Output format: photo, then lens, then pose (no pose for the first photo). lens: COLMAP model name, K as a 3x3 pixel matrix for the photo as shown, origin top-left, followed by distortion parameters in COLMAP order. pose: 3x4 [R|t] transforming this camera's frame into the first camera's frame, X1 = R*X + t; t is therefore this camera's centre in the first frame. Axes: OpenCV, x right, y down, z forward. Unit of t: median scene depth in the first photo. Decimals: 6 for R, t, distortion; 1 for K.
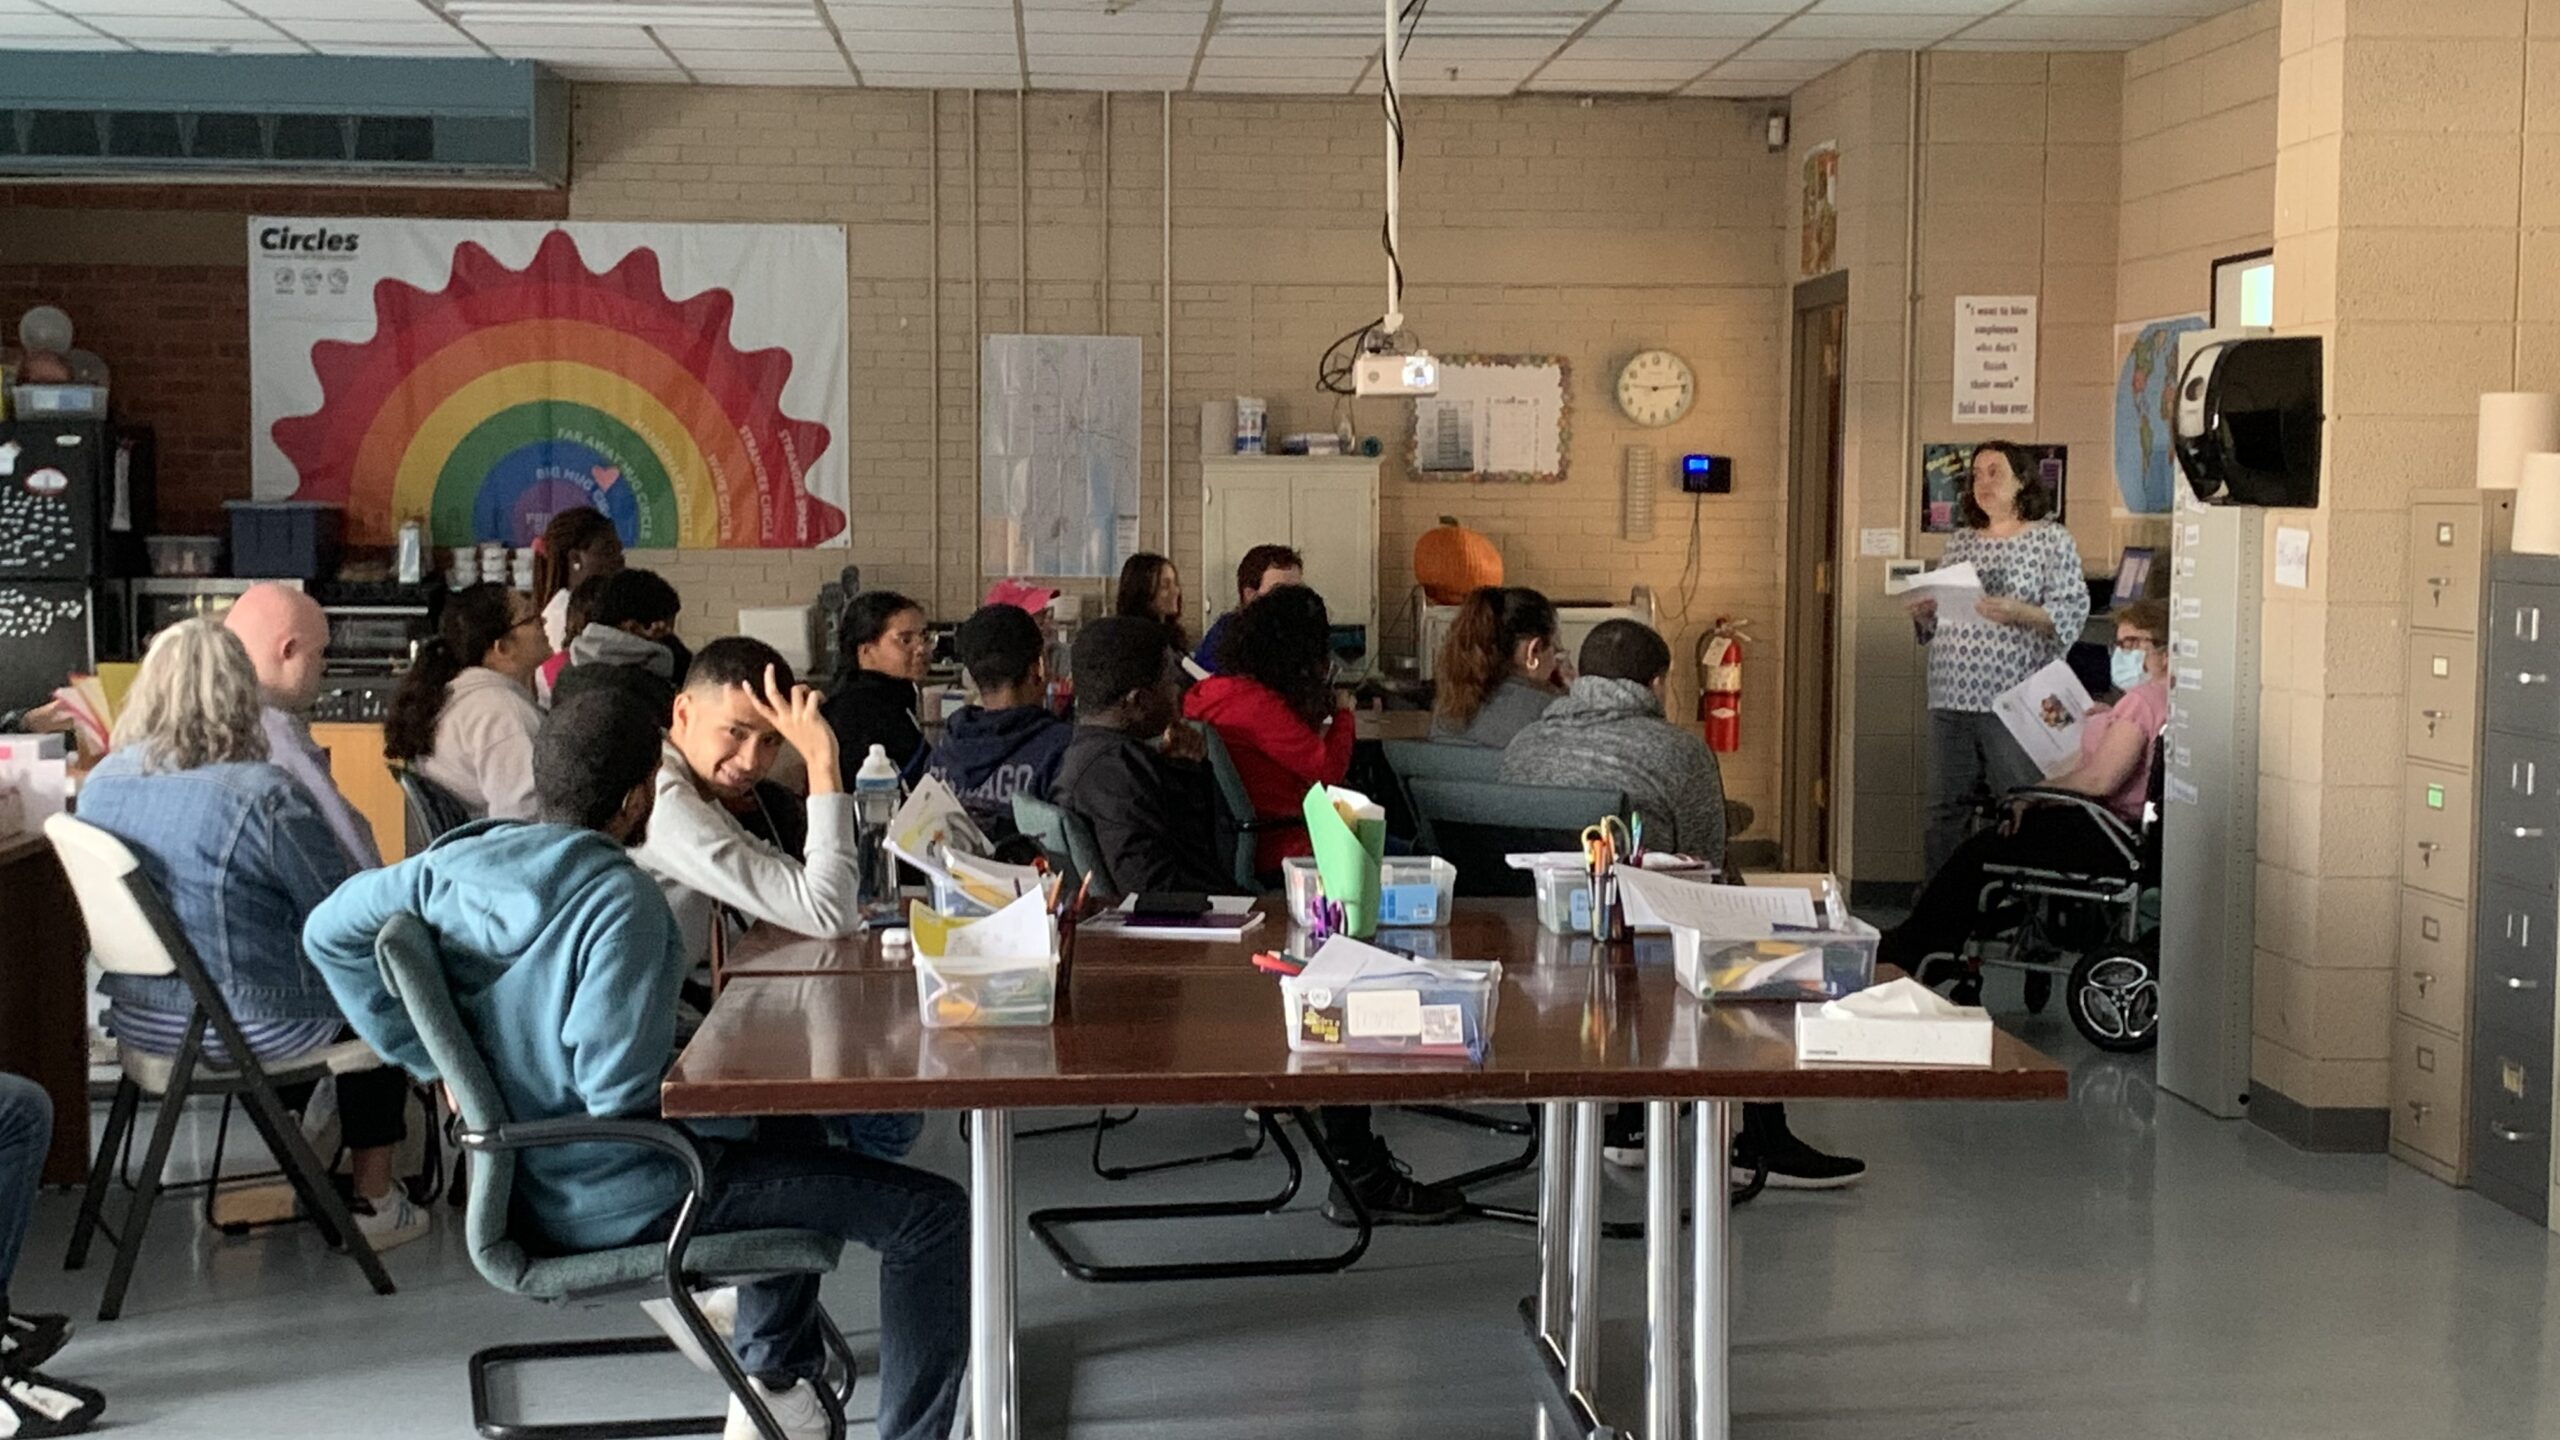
lens RADIAL K [[3506.7, 0, 1257.6], [0, 3506.7, 746.5], [0, 0, 1]] dist [0.113766, 0.000000]
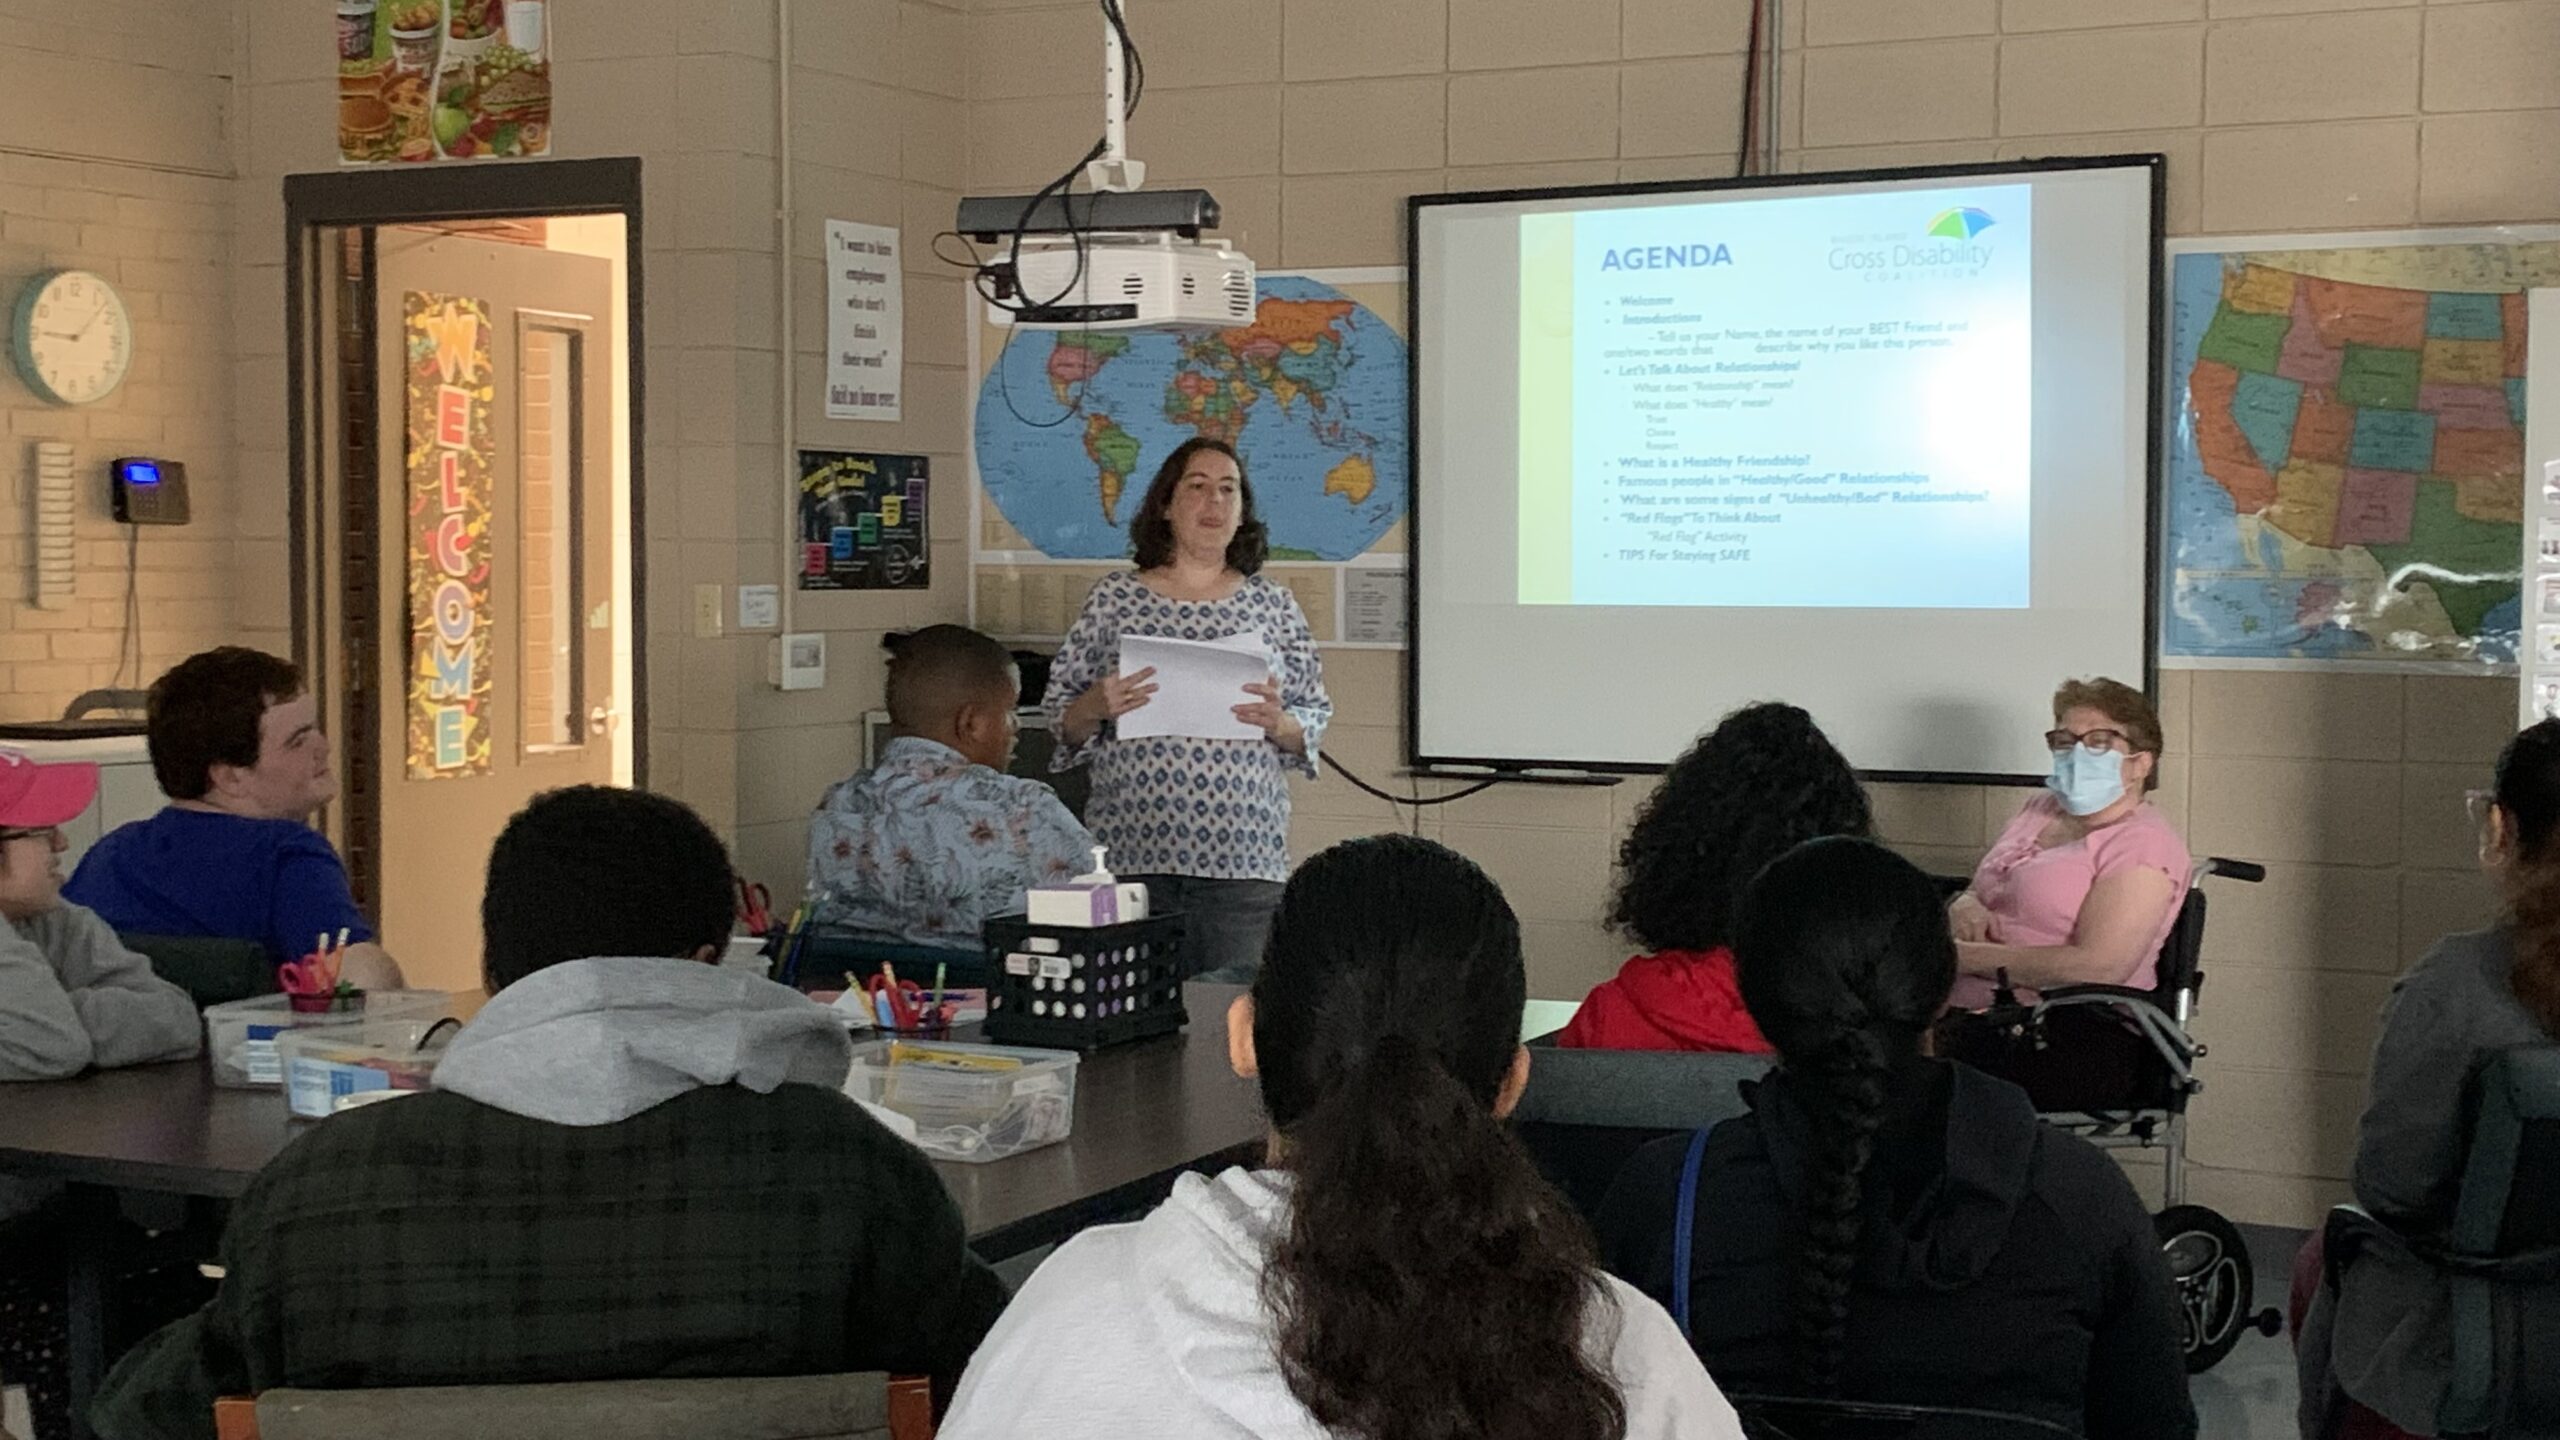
lens RADIAL K [[3506.7, 0, 1327.9], [0, 3506.7, 726.5], [0, 0, 1]] dist [0.113766, 0.000000]
pose [[0.511314, -0.048664, 0.858015, -0.277710], [0.061125, 0.997926, 0.020174, -0.039635], [-0.857217, 0.042131, 0.513228, 0.546481]]
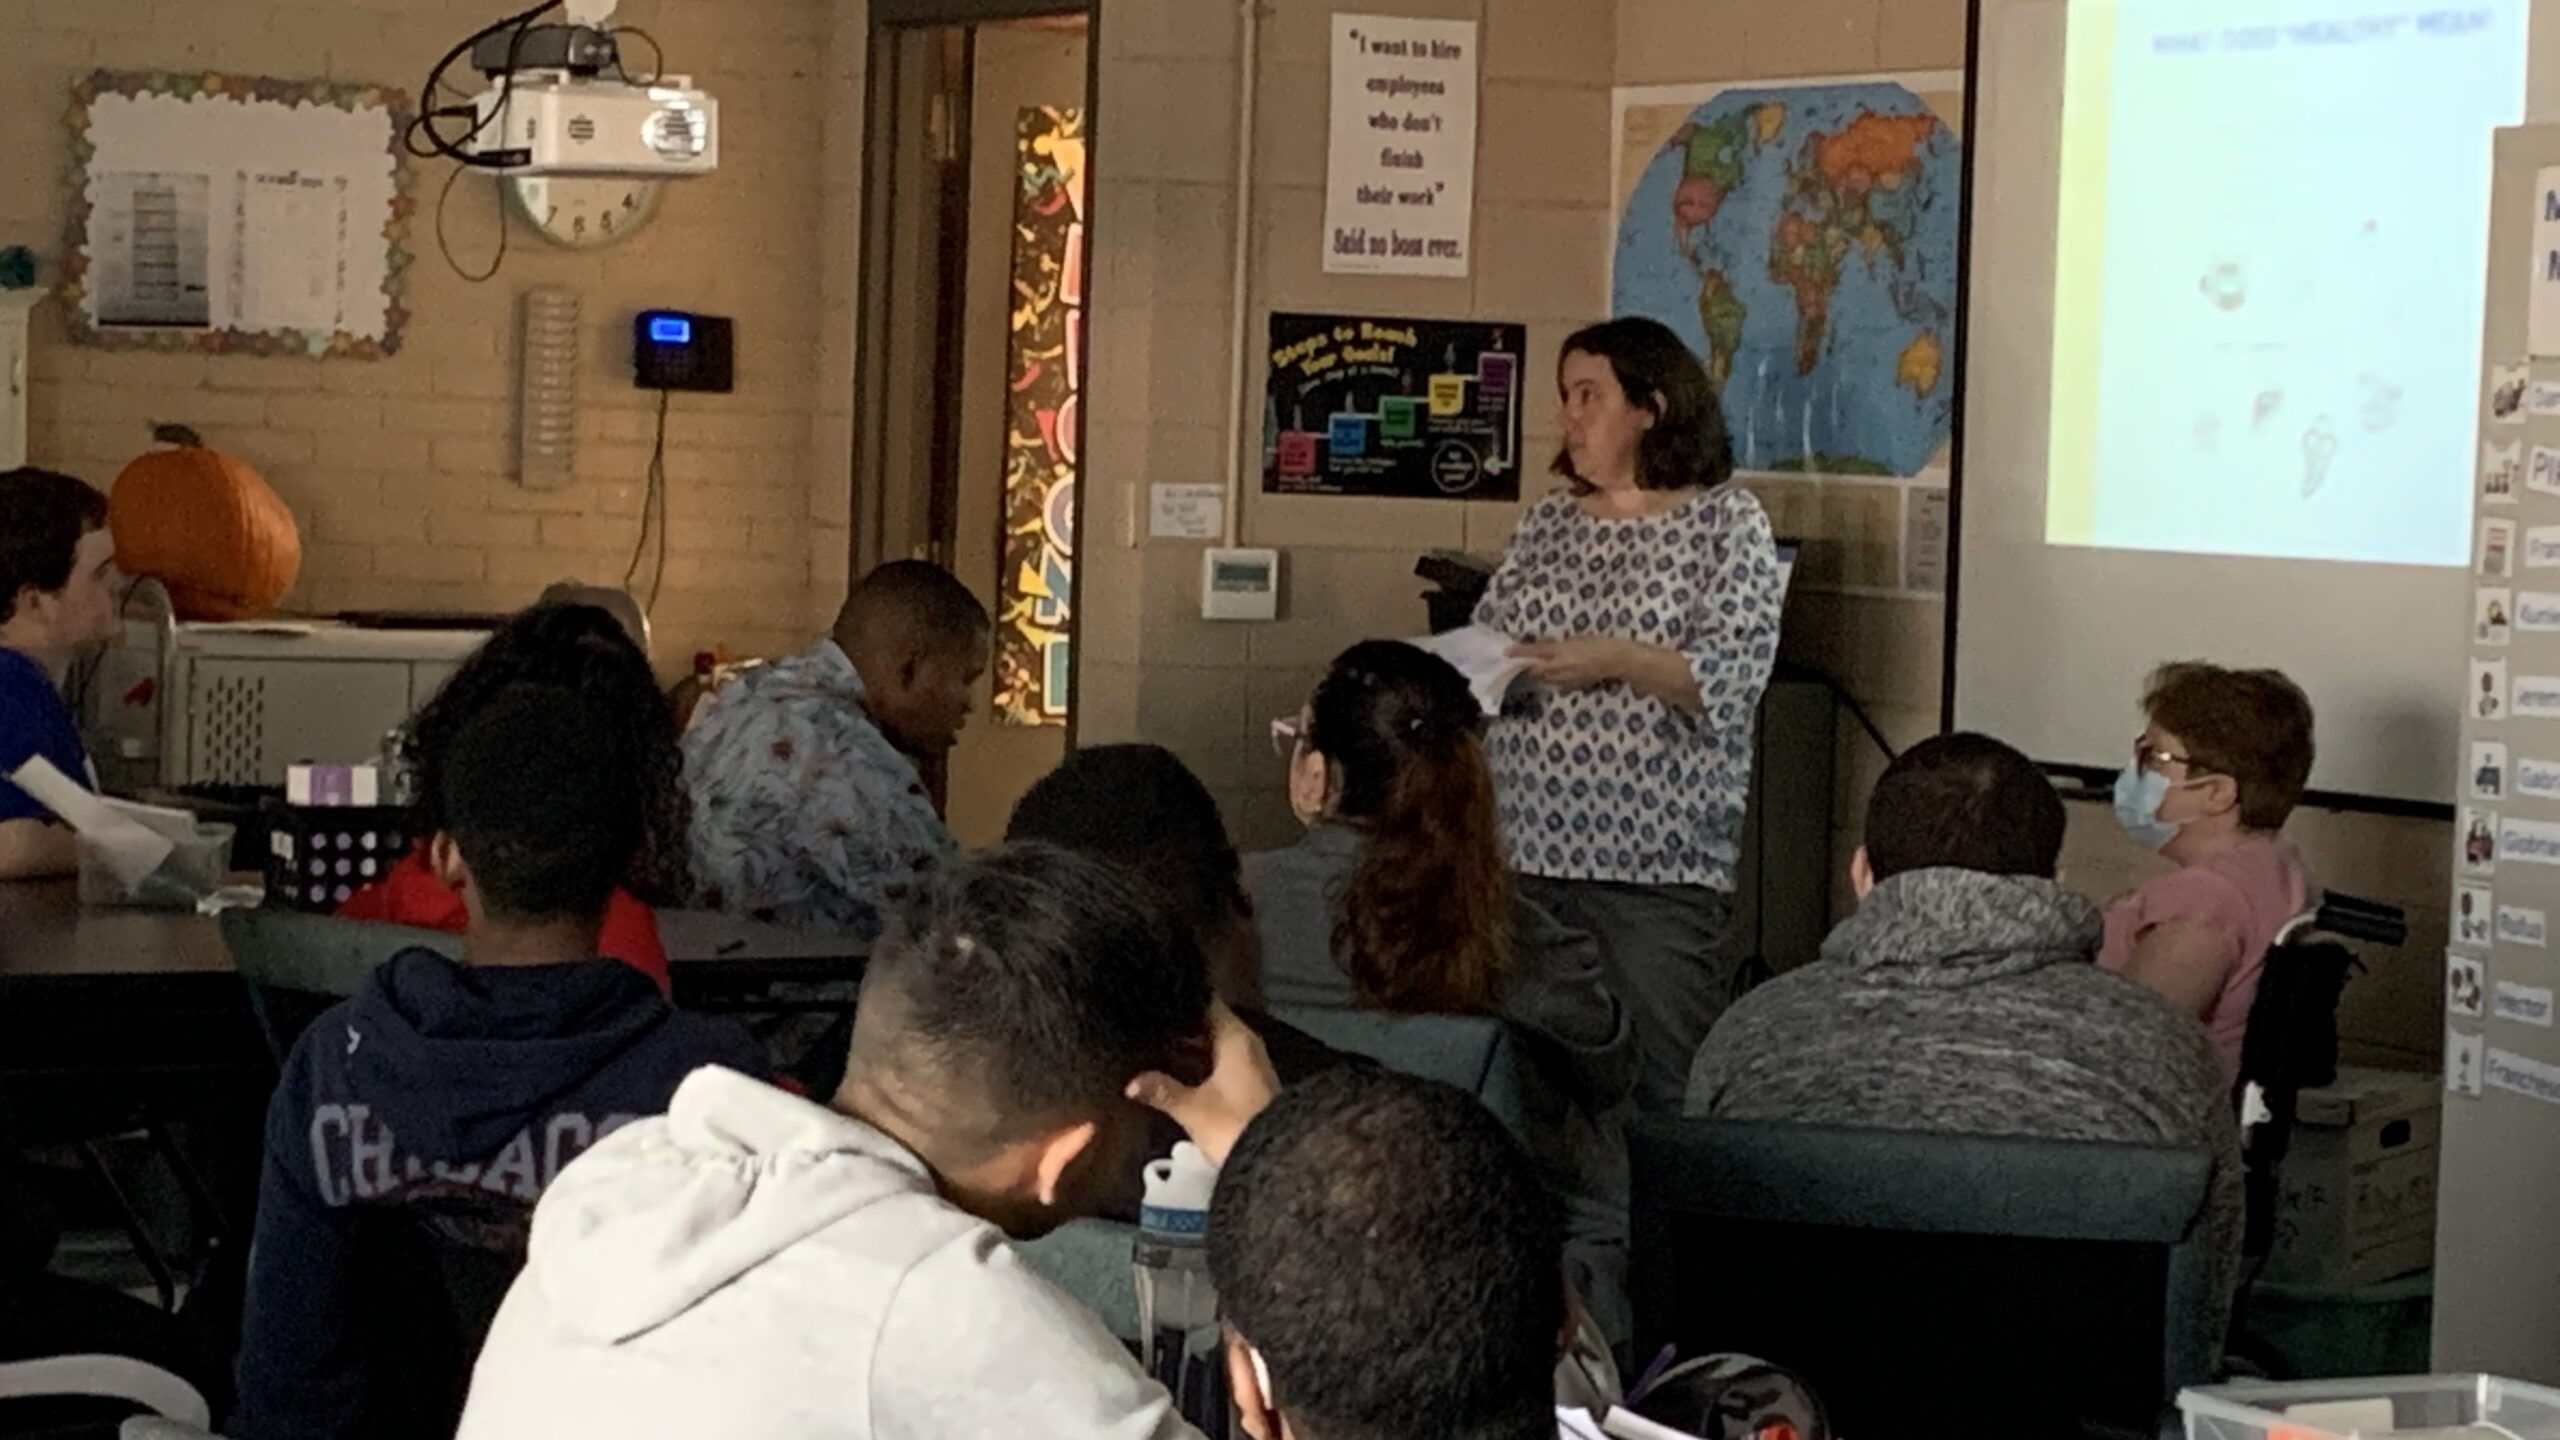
lens RADIAL K [[6566.7, 0, 1155.0], [0, 6566.7, 712.2], [0, 0, 1]] dist [0.213514, 0.000000]
pose [[0.919199, 0.009692, 0.393673, -0.167234], [-0.003013, 0.999841, -0.017580, -0.013119], [-0.393781, 0.014974, 0.919082, 0.155812]]
